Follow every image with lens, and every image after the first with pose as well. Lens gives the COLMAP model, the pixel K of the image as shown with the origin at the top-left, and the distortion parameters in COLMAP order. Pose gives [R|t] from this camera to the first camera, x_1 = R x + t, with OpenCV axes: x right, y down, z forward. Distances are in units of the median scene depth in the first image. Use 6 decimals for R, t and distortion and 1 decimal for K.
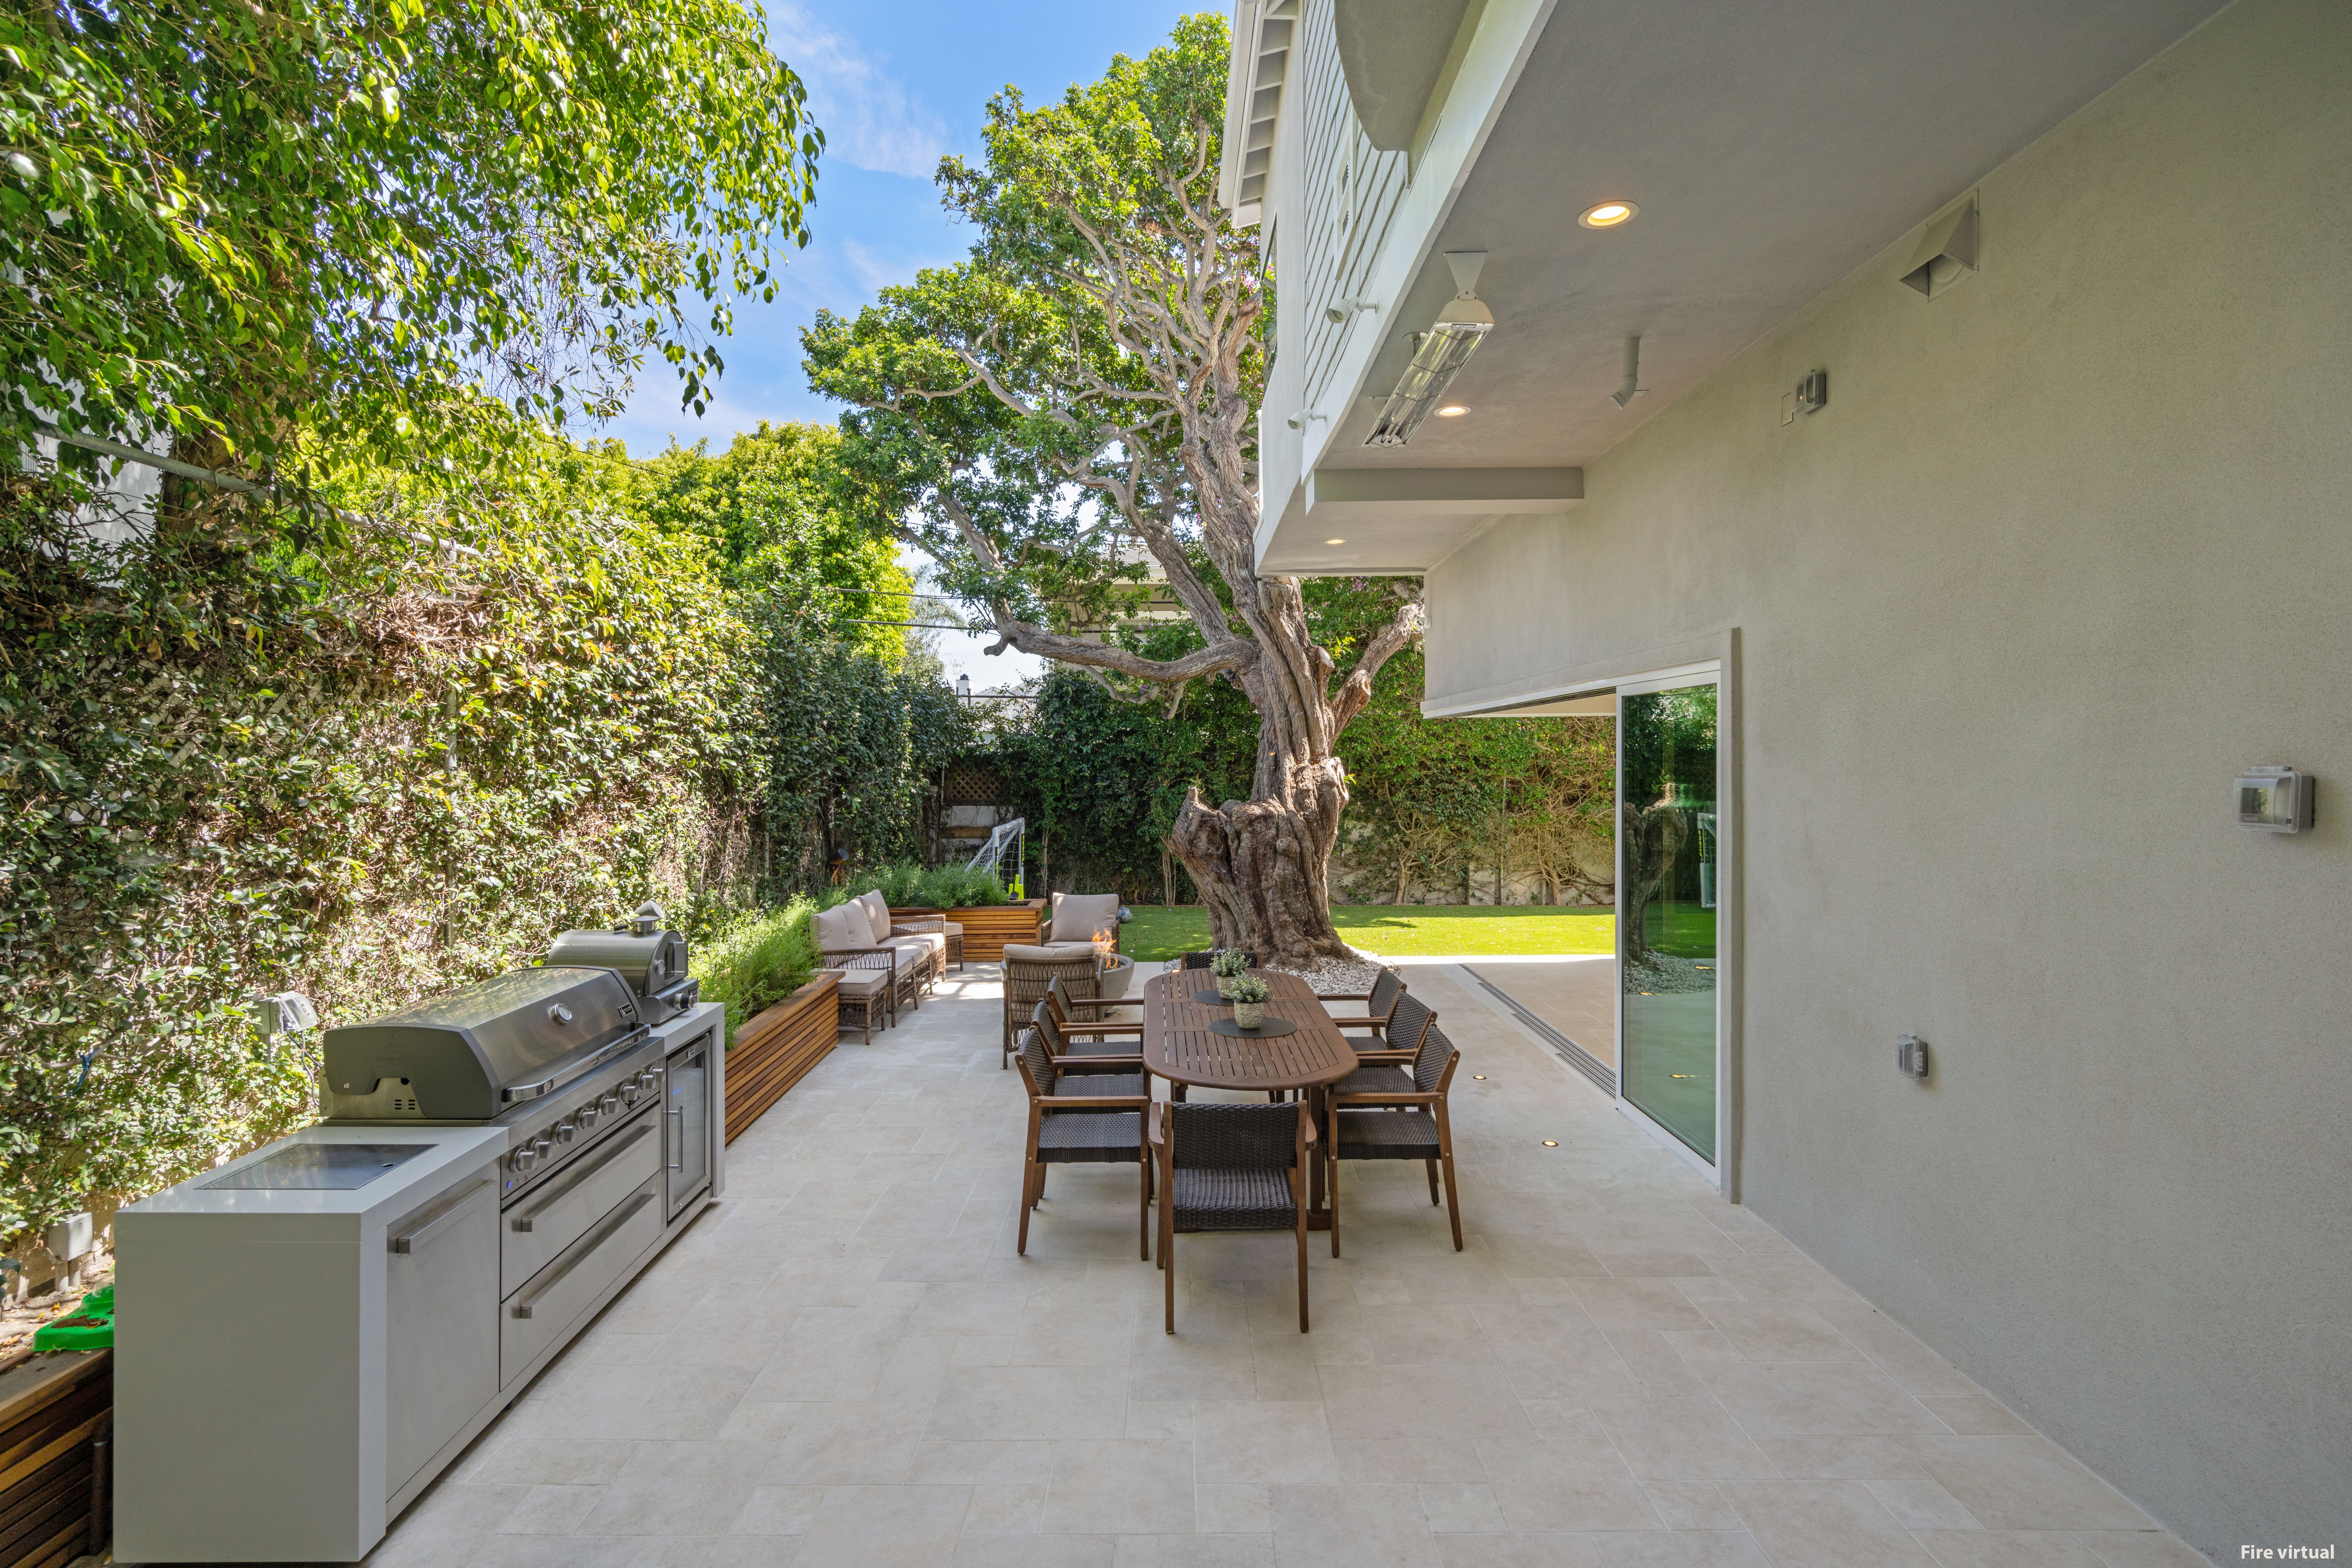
lens RADIAL K [[1126.1, 0, 1172.3], [0, 1126.1, 770.9], [0, 0, 1]] dist [-0.004054, -0.000029]
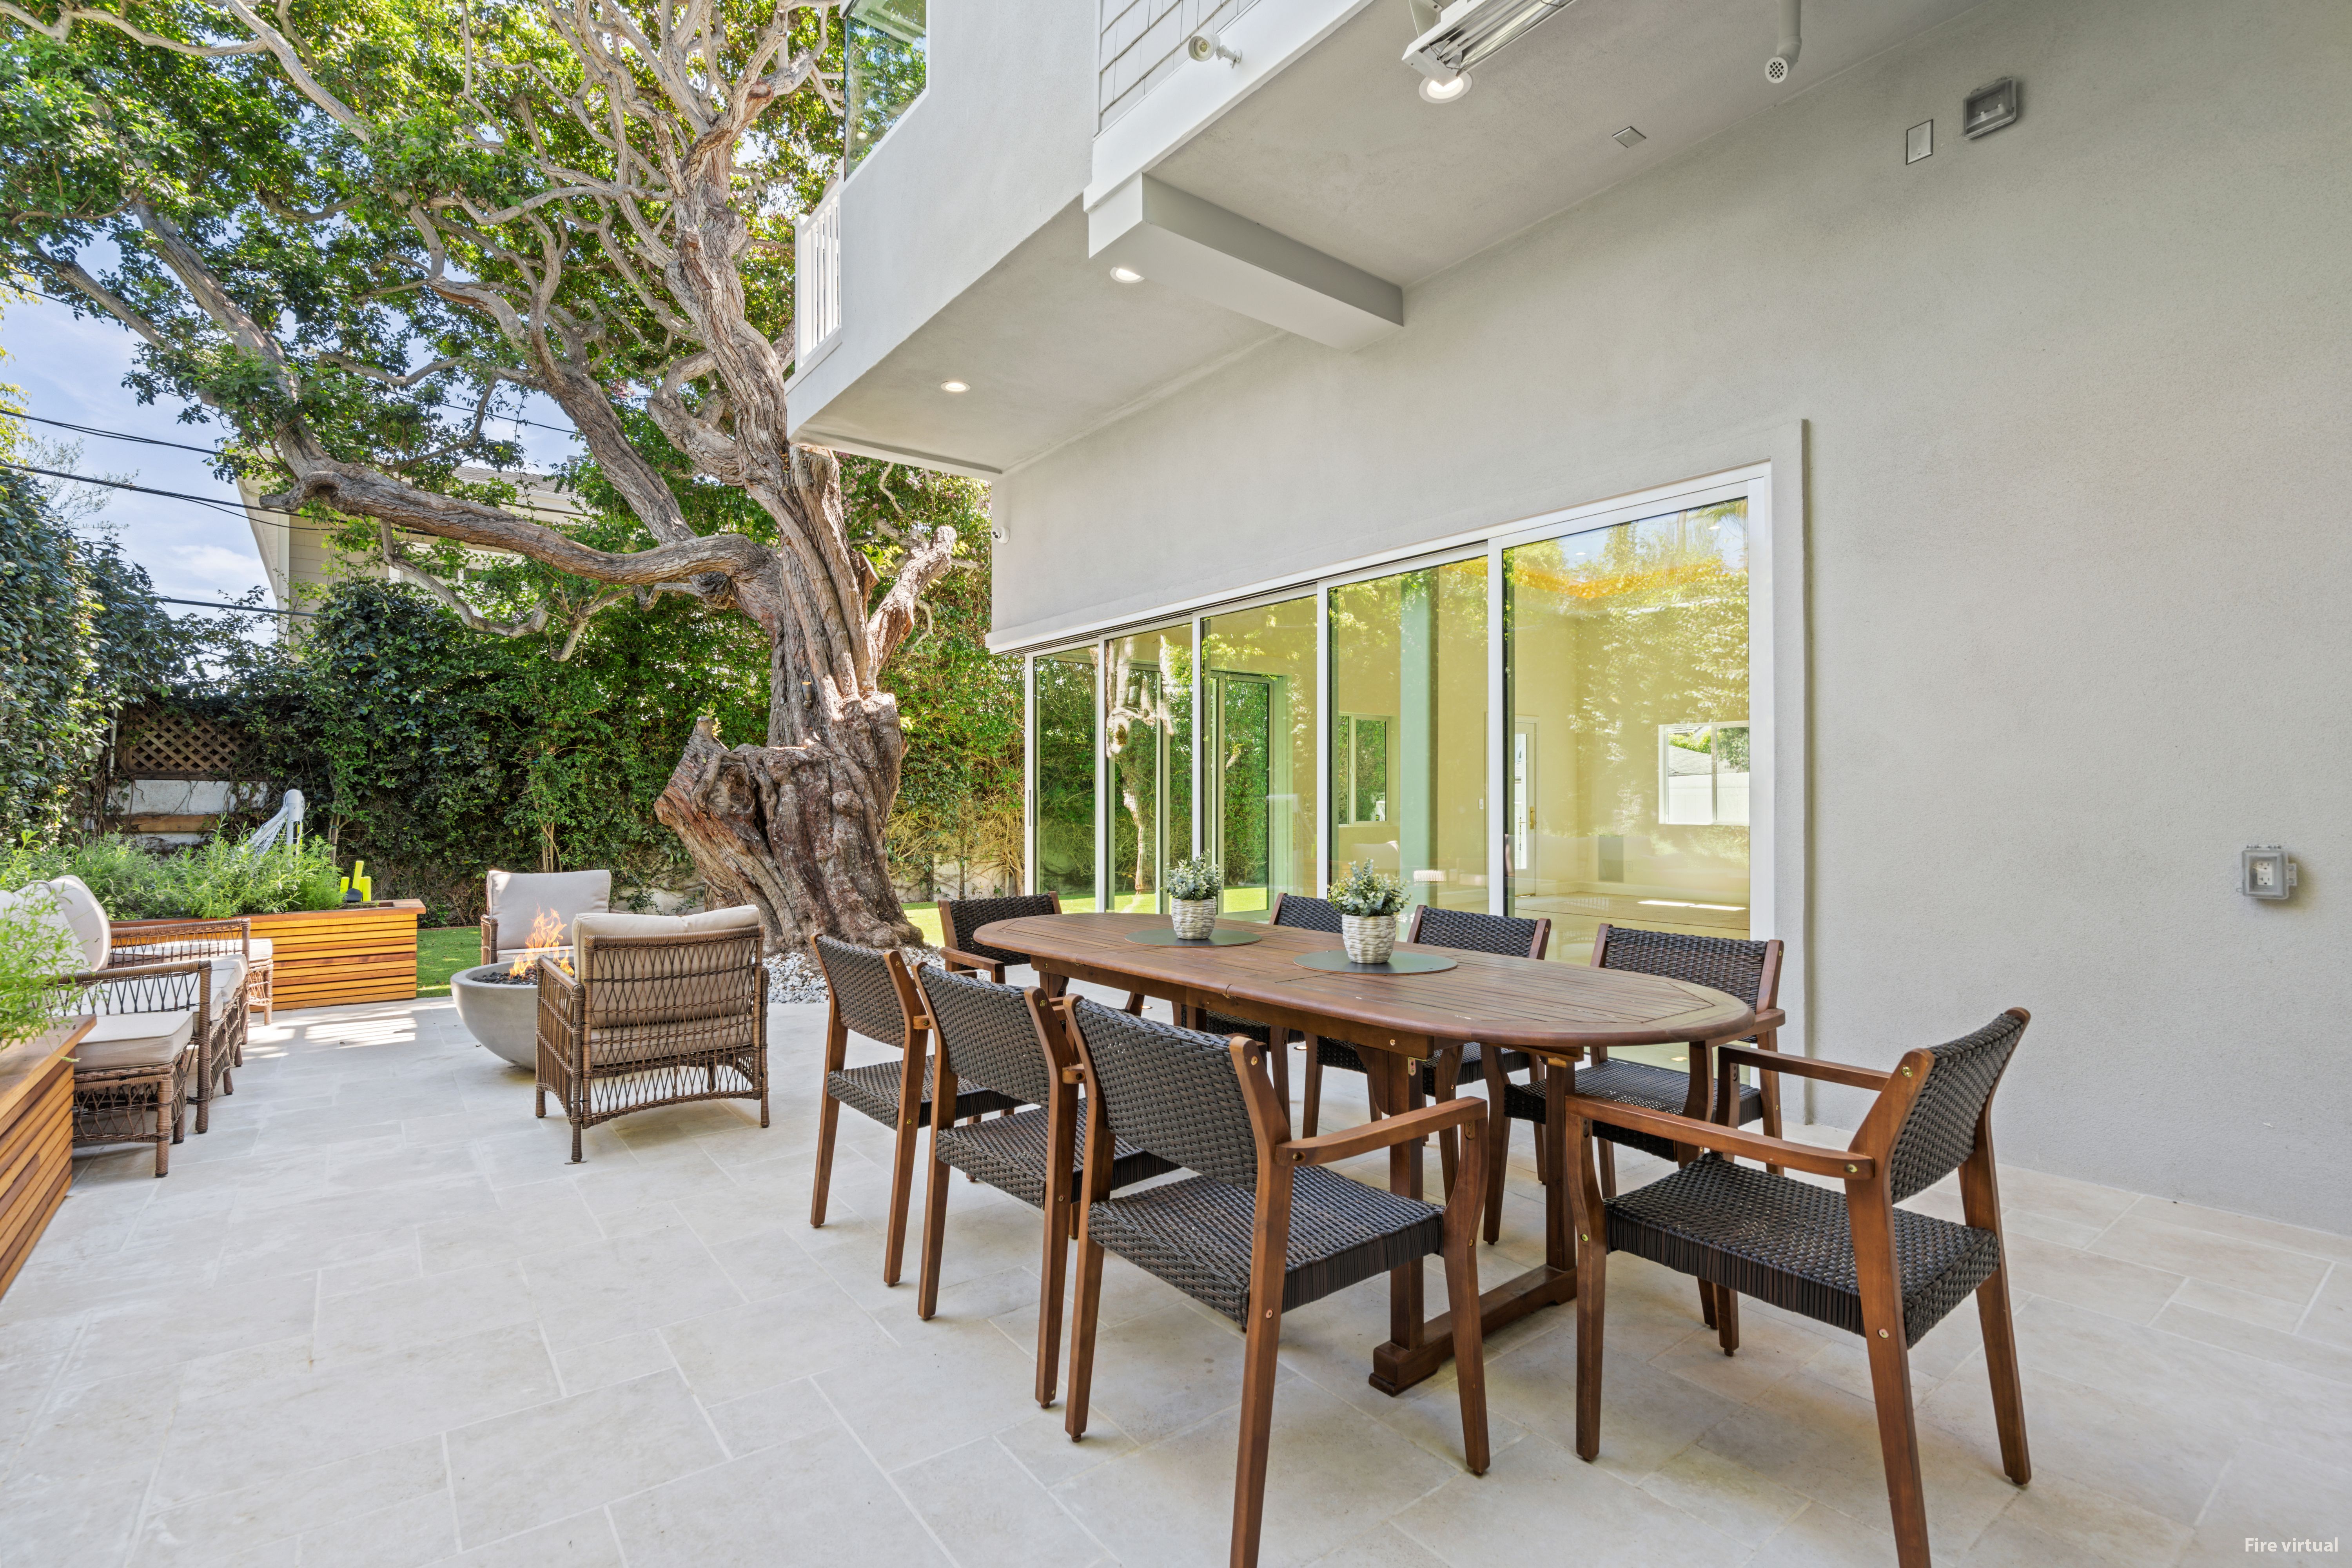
lens RADIAL K [[1077.5, 0, 1180.0], [0, 1077.5, 784.3], [0, 0, 1]] dist [-0.000258, -0.000353]
pose [[0.790735, 0.014875, 0.611978, -0.149720], [0.002480, 0.999619, -0.027501, 0.071283], [-0.612154, 0.023263, 0.790396, 0.292185]]
